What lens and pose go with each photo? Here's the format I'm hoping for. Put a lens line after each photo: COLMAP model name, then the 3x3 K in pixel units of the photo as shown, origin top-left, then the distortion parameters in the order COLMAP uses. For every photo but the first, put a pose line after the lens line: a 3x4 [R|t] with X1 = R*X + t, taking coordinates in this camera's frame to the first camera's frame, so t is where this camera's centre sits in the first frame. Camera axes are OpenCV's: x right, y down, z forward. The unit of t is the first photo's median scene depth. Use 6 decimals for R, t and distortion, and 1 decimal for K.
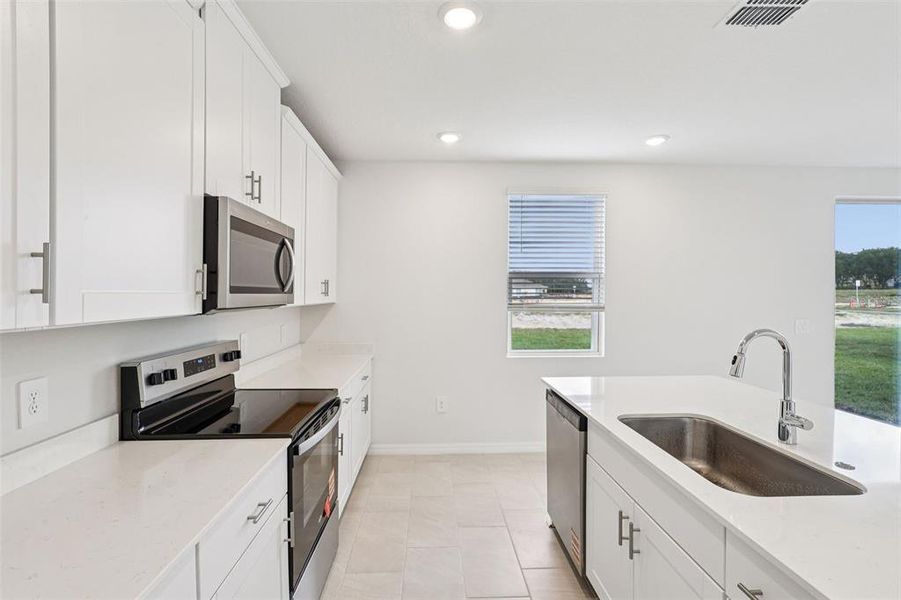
lens RADIAL K [[414.1, 0, 451.0], [0, 414.1, 298.0], [0, 0, 1]] dist [0.003747, -0.000142]
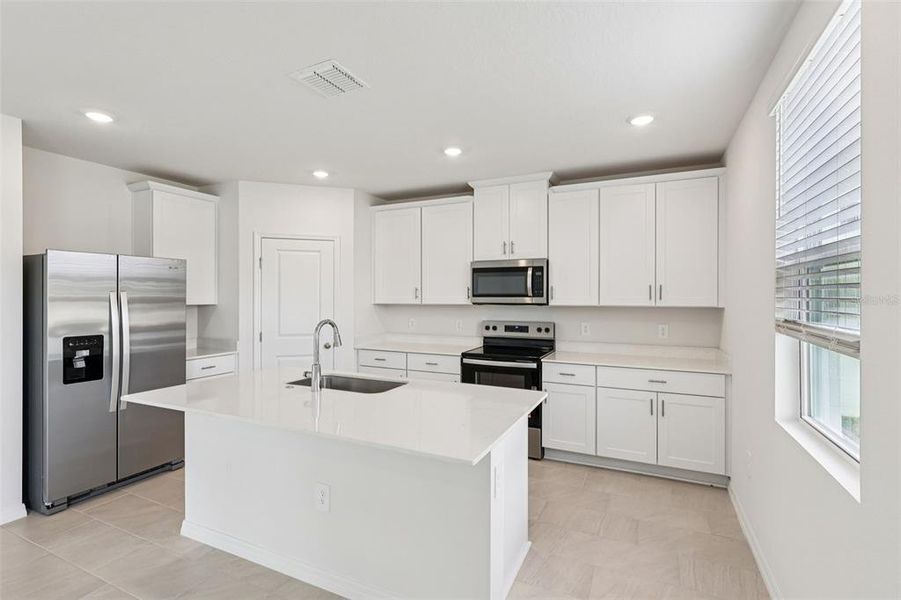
lens RADIAL K [[414.1, 0, 451.4], [0, 414.1, 299.0], [0, 0, 1]] dist [0.003747, -0.000142]
pose [[-0.474205, 0.004284, -0.880404, 1.121282], [-0.004436, 0.999964, 0.007255, -0.010481], [0.880403, 0.007346, -0.474169, 1.278551]]
